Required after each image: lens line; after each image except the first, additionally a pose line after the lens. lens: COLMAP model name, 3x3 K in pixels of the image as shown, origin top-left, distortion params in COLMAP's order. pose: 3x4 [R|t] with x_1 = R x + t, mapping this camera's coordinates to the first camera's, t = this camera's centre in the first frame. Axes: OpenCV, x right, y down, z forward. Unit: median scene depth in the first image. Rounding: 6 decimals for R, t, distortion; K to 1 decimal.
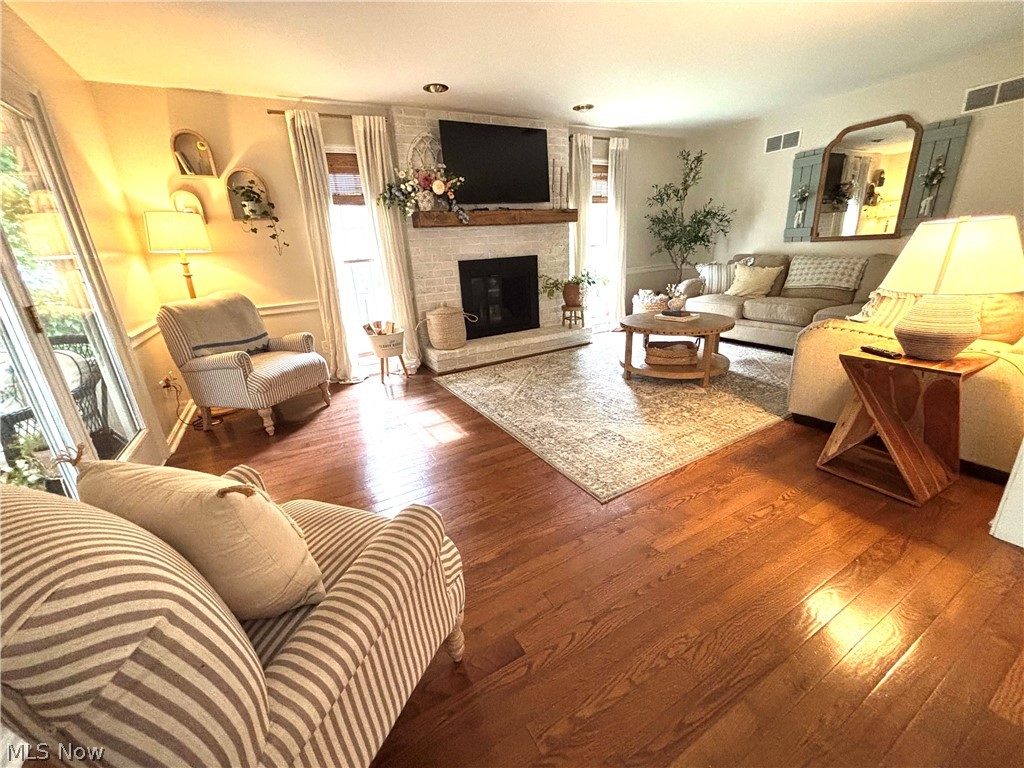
lens RADIAL K [[413.2, 0, 515.1], [0, 413.2, 382.6], [0, 0, 1]] dist [0.003026, 0.000564]
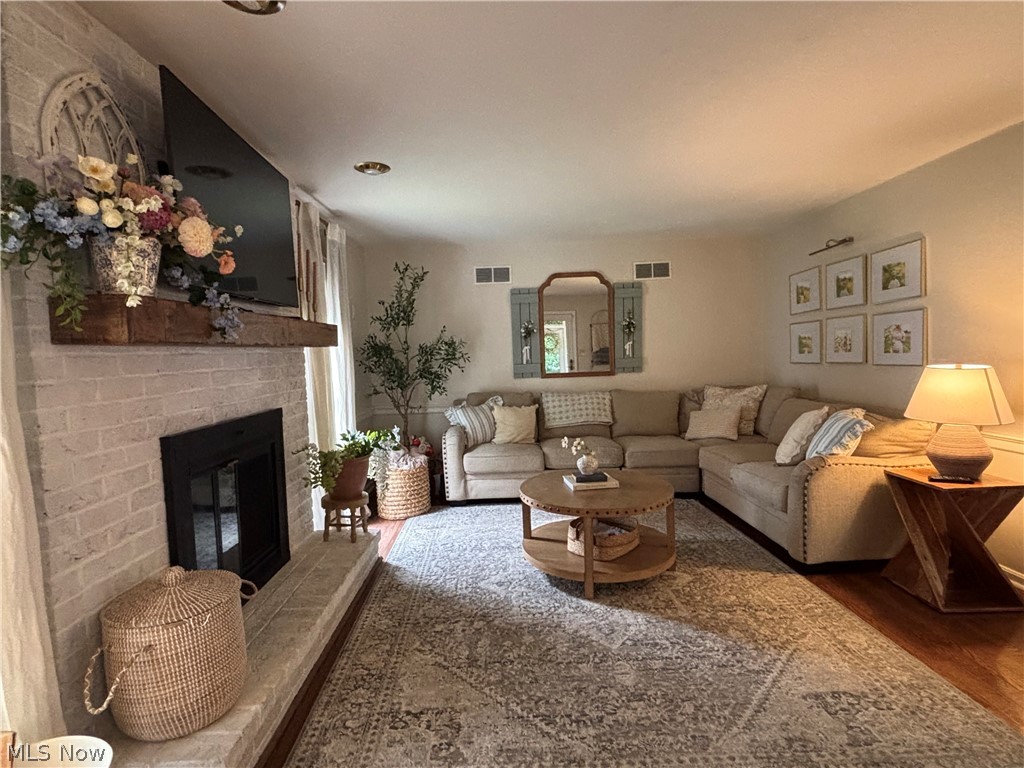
lens RADIAL K [[529.4, 0, 513.2], [0, 529.4, 382.6], [0, 0, 1]] dist [-0.001229, 0.000080]
pose [[0.486486, -0.013655, 0.873581, -0.428655], [0.282486, 0.948631, -0.142484, -0.216517], [-0.826760, 0.316091, 0.465353, 0.604024]]
